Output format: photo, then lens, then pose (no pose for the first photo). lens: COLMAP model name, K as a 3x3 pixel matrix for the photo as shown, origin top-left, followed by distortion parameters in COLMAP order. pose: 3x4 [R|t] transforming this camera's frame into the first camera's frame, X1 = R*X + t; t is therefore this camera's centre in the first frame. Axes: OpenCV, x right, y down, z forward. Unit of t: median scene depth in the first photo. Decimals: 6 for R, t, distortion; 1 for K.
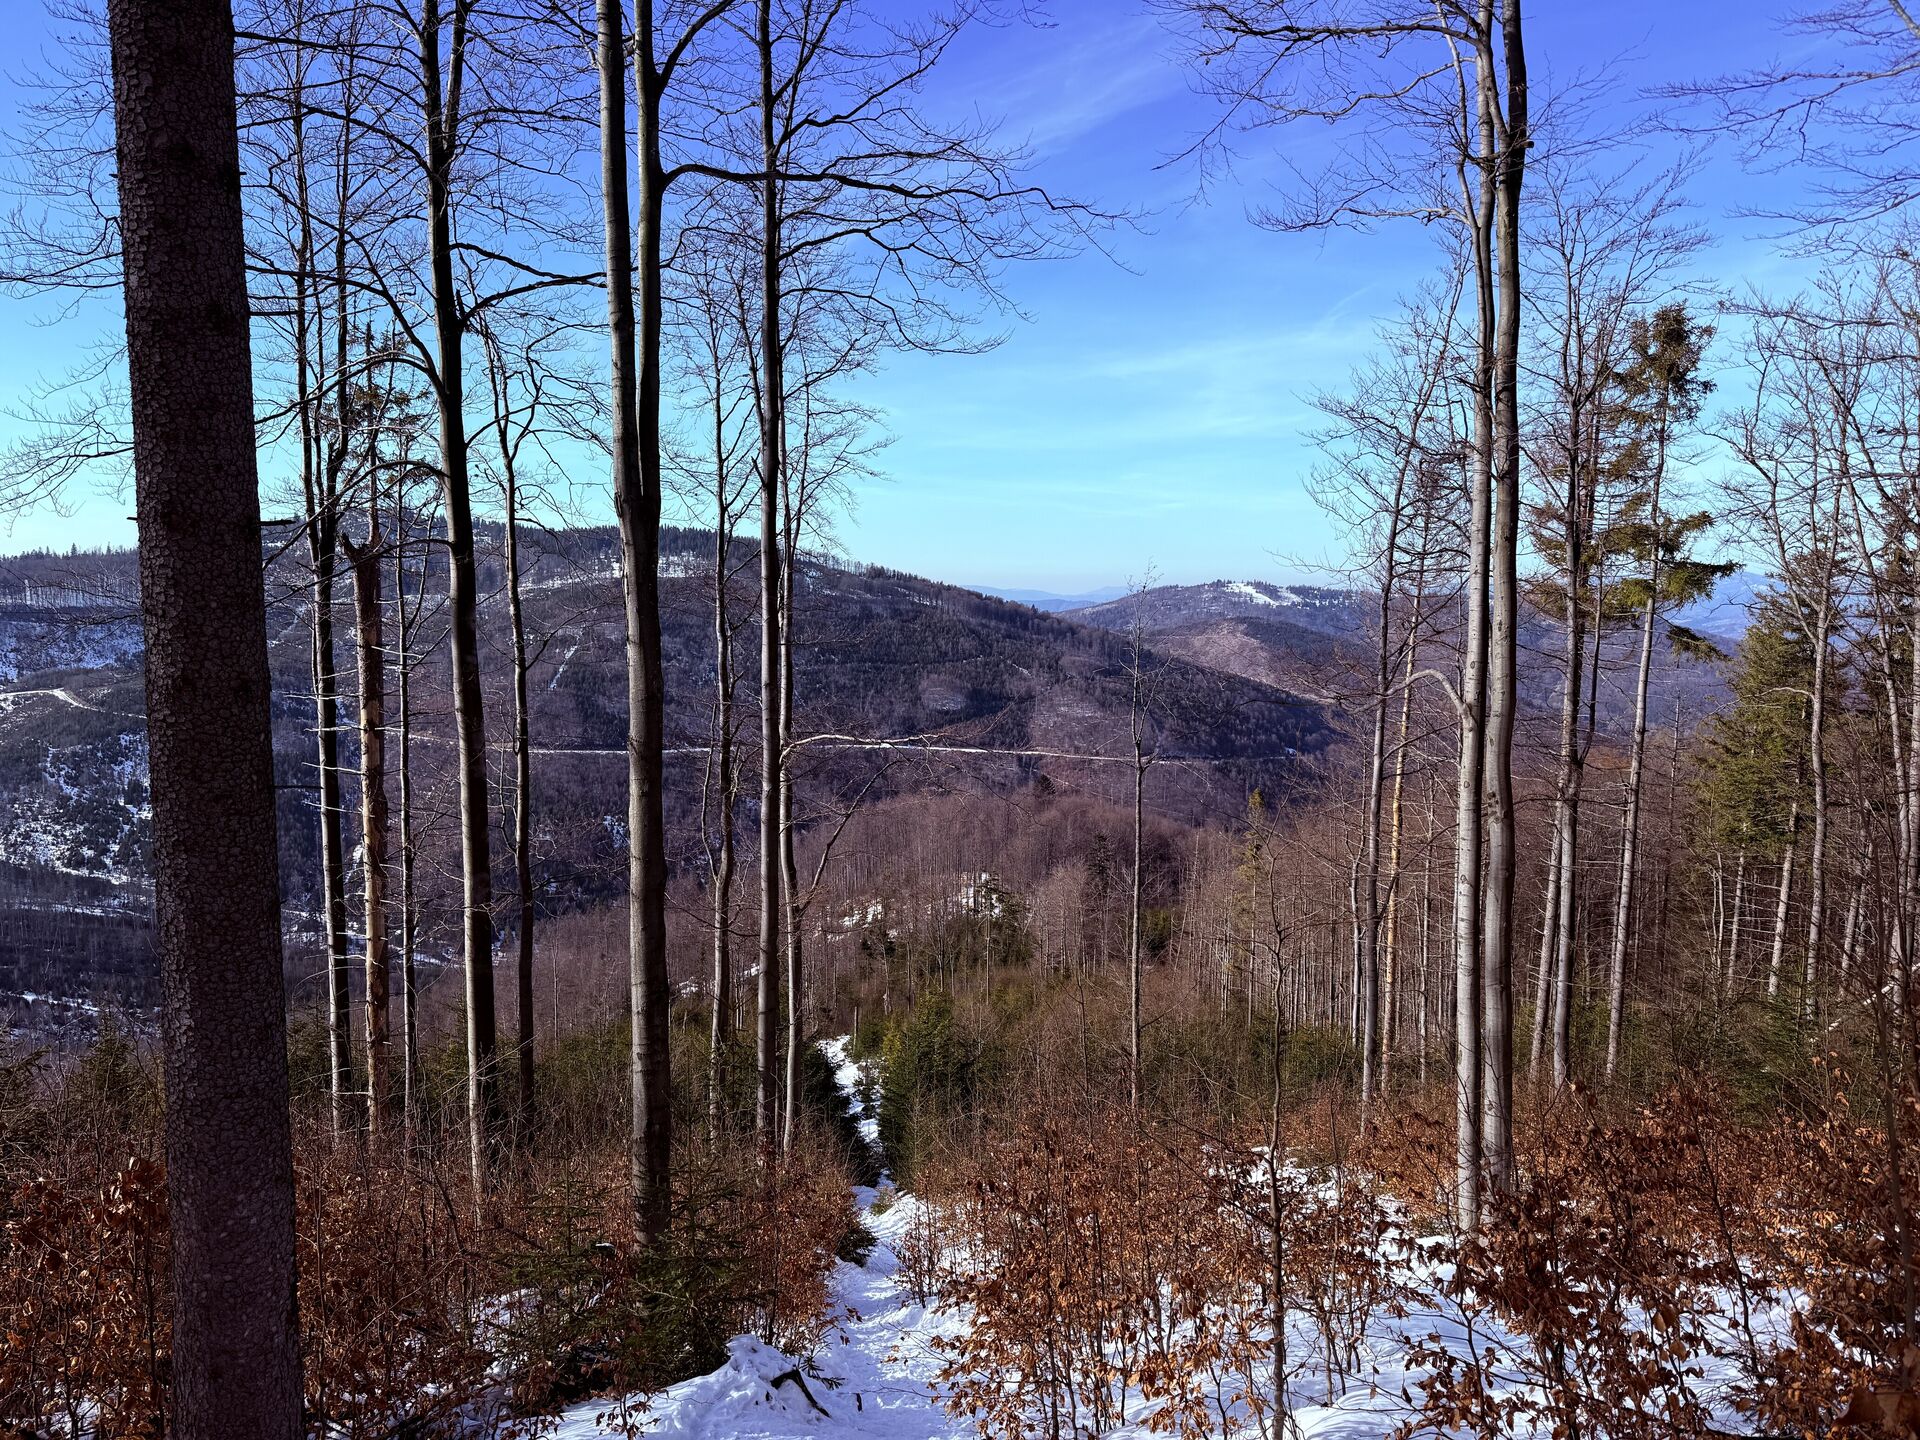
lens RADIAL K [[1390.1, 0, 959.7], [0, 1390.1, 751.9], [0, 0, 1]] dist [0.006579, 0.000068]
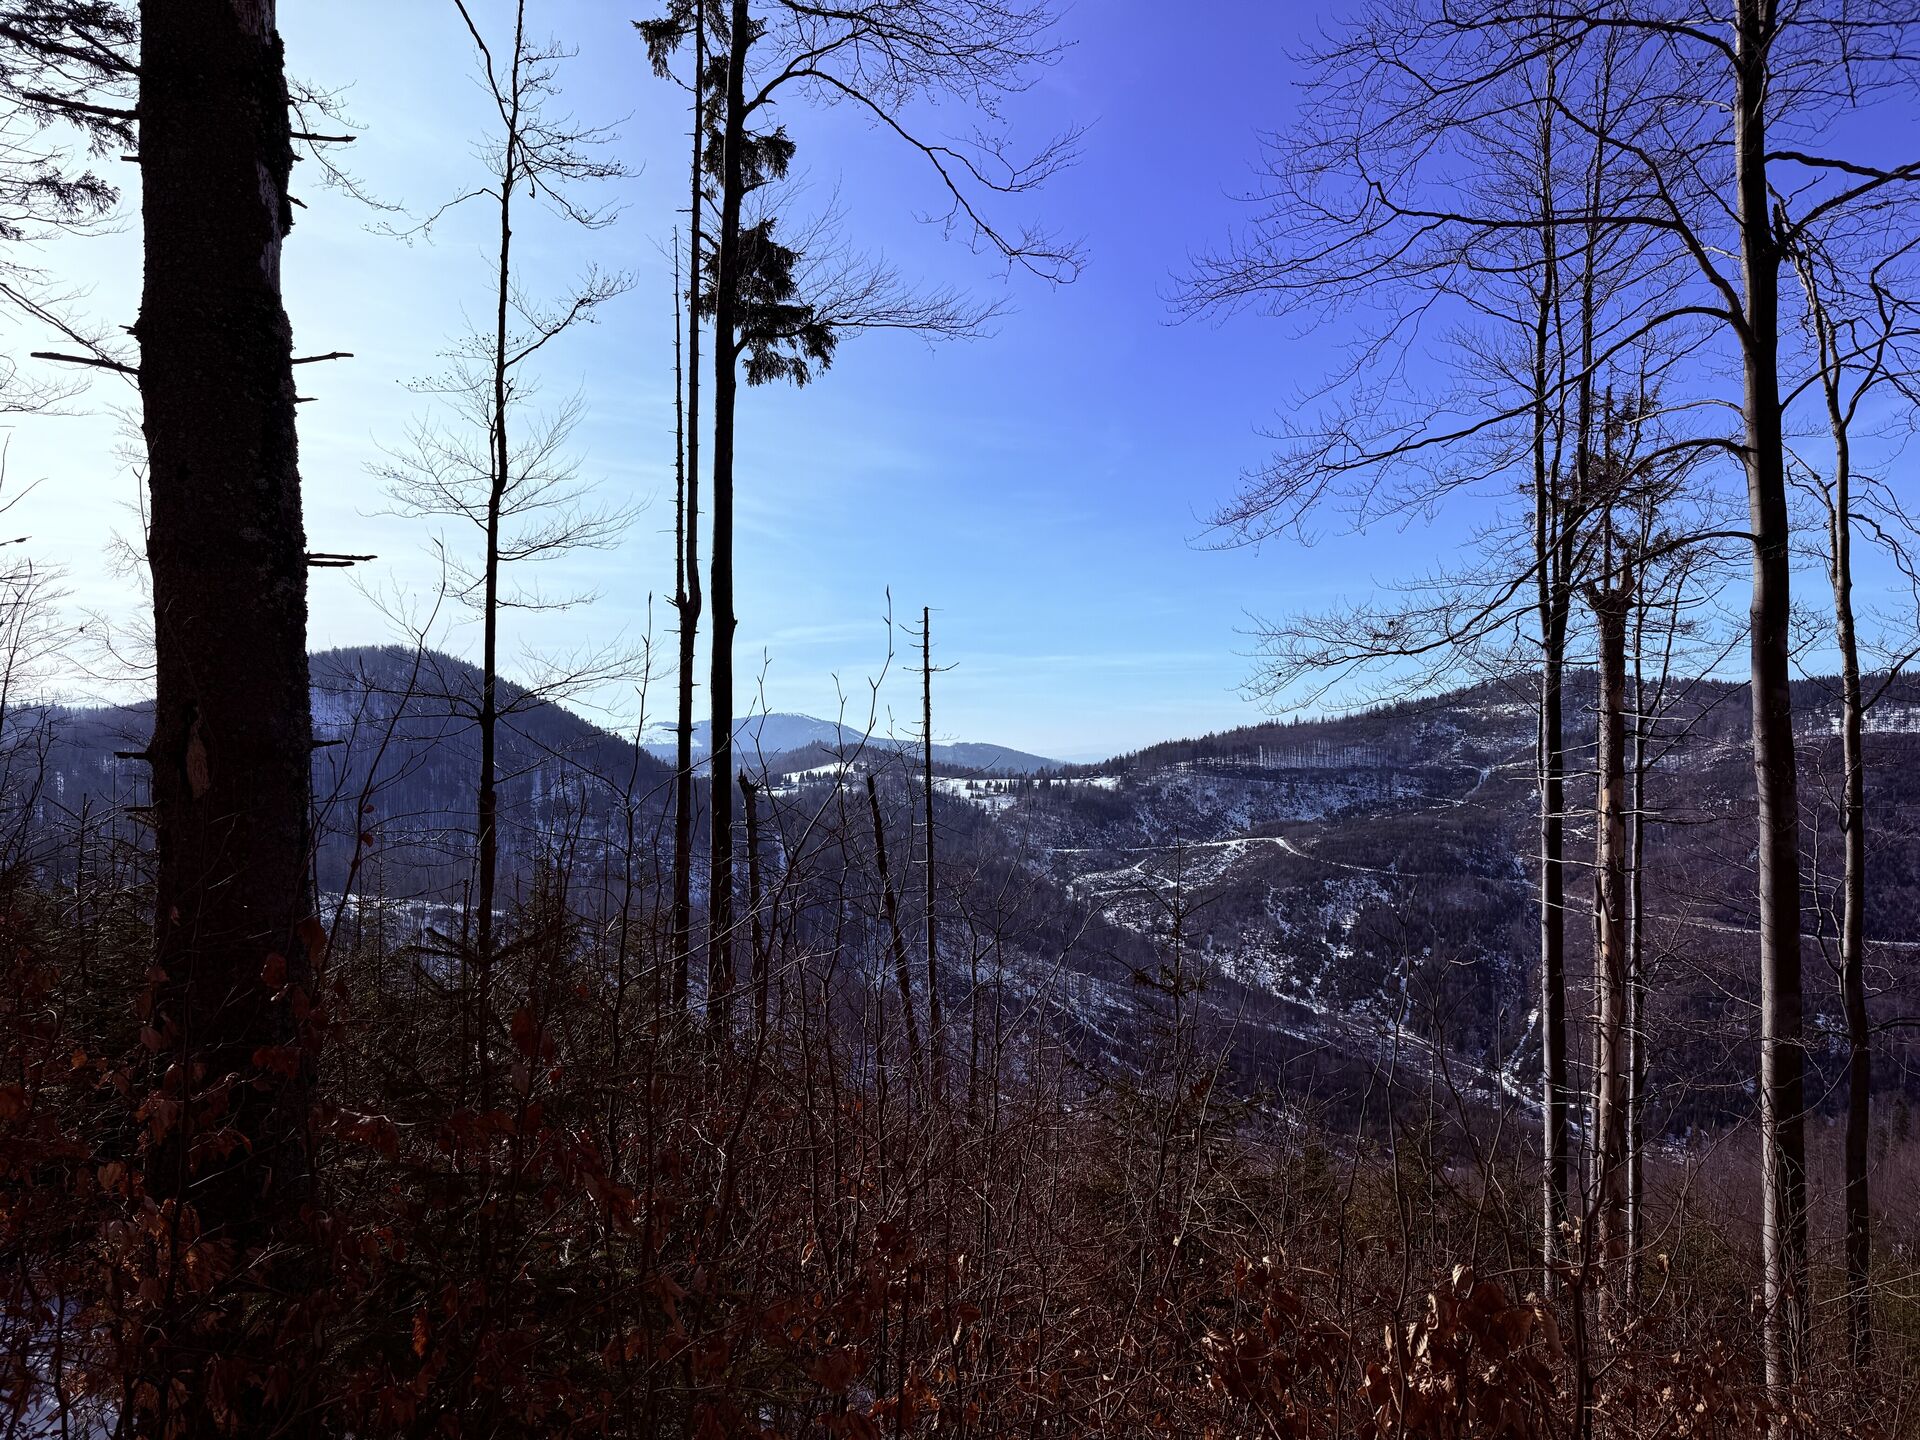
lens RADIAL K [[1361.4, 0, 960.0], [0, 1361.4, 720.0], [0, 0, 1]] dist [0.135990, -0.160417]
pose [[0.694914, -0.026453, -0.718606, -0.119165], [-0.072843, 0.991593, -0.106944, 0.056422], [0.715394, 0.126663, 0.687145, 0.178571]]
